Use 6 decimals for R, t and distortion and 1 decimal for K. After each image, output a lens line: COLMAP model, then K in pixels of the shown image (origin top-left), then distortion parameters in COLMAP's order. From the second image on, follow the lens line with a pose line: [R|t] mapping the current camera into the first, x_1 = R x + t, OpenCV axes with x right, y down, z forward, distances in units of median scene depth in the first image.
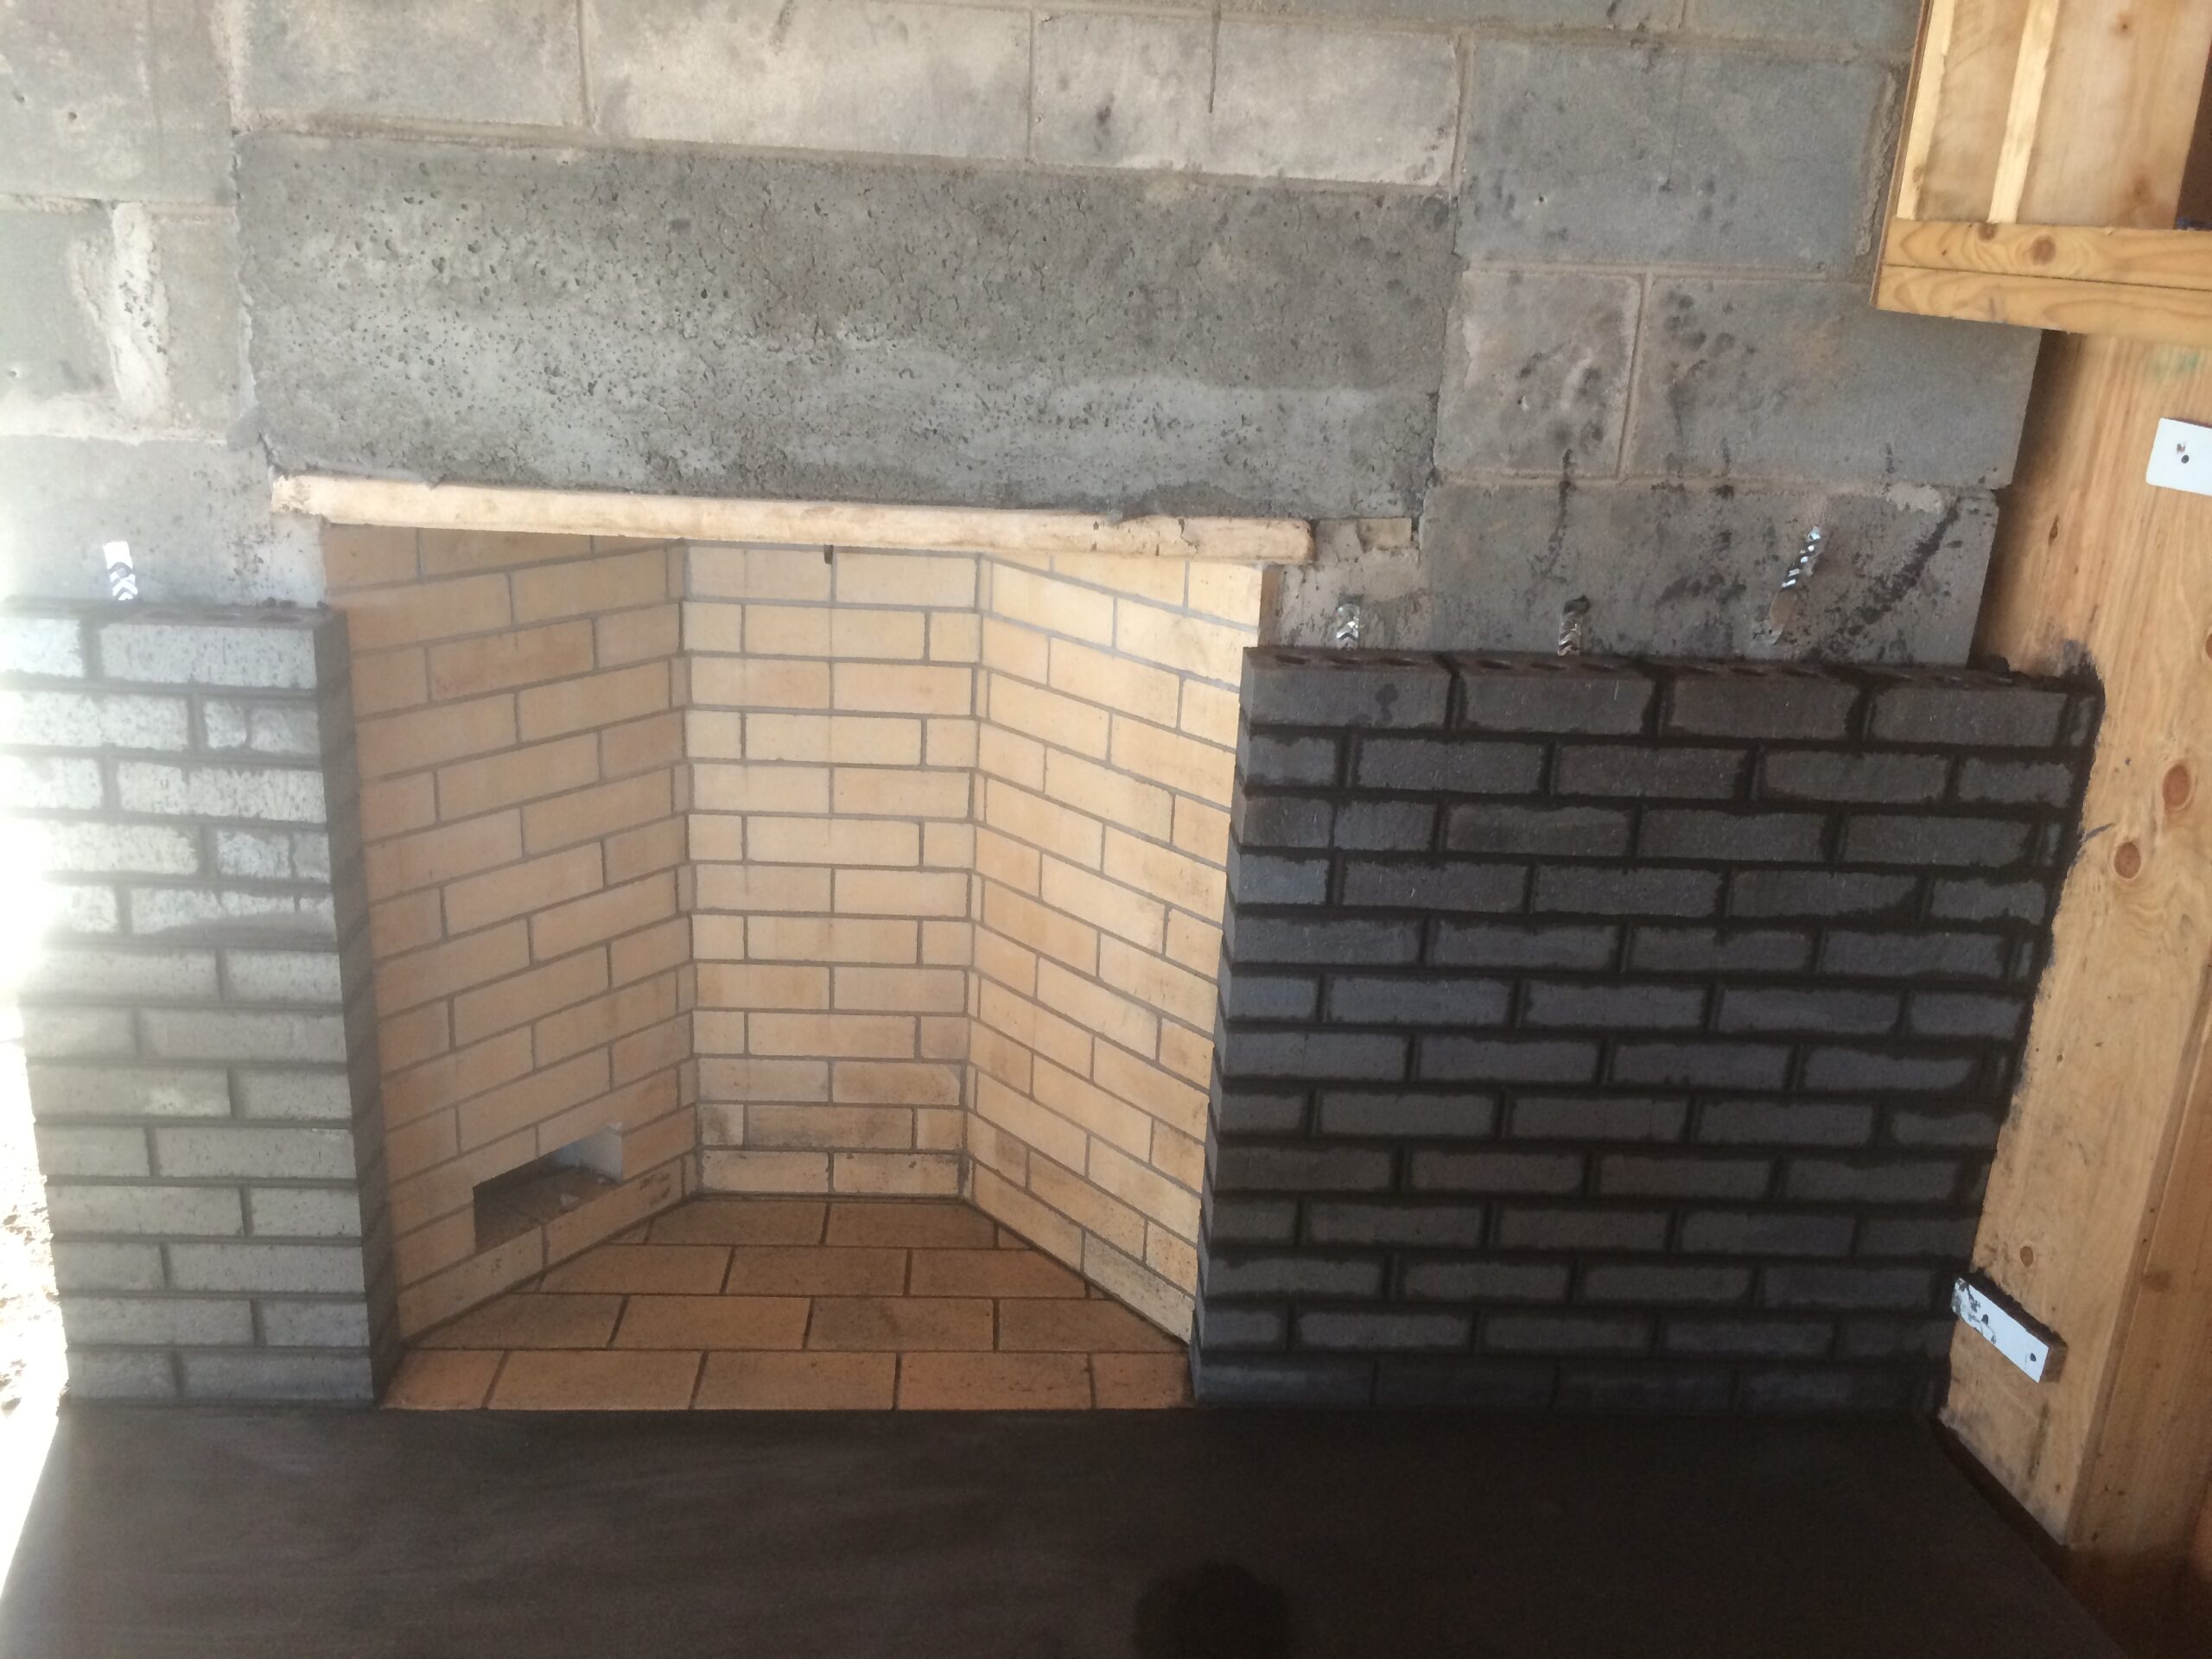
lens RADIAL K [[1895.1, 0, 1106.0], [0, 1895.1, 829.5], [0, 0, 1]] dist [0.067750, -0.087496]
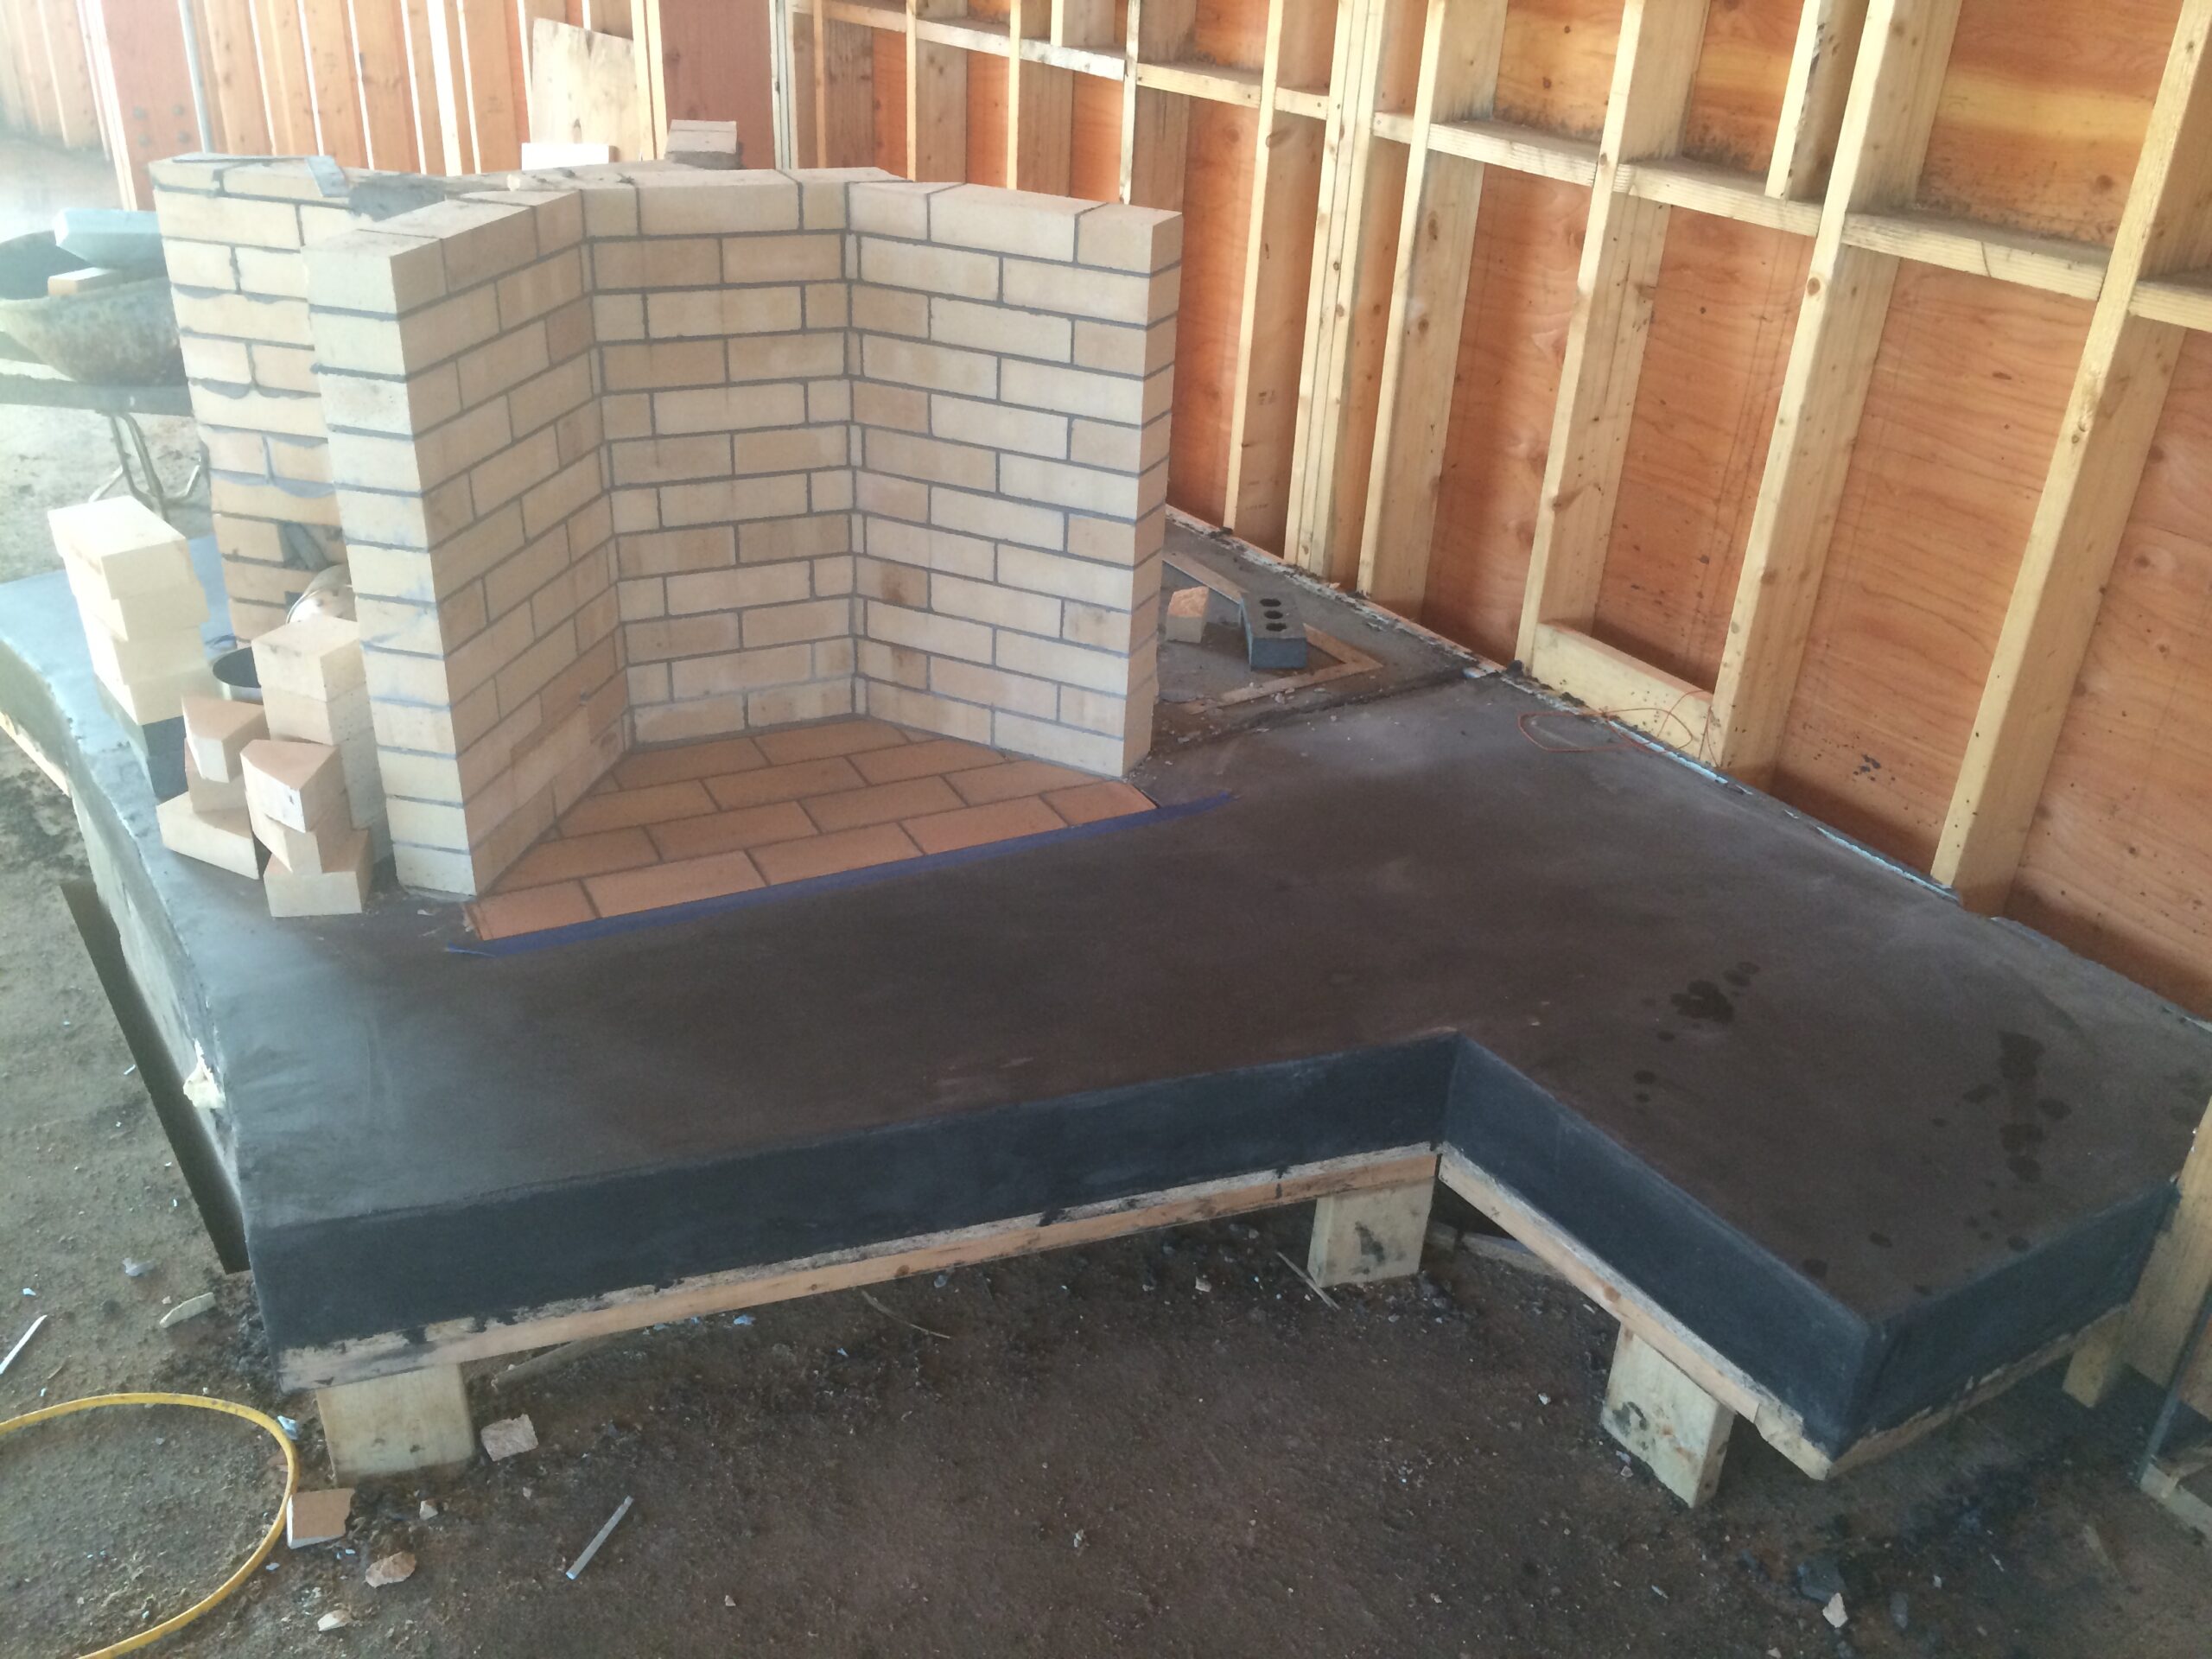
lens RADIAL K [[1895.1, 0, 1106.0], [0, 1895.1, 829.5], [0, 0, 1]] dist [0.067750, -0.087496]
pose [[0.913577, -0.195689, 0.356486, -0.392886], [0.127262, 0.970153, 0.206417, 0.043659], [-0.386240, -0.143211, 0.911213, -0.143334]]
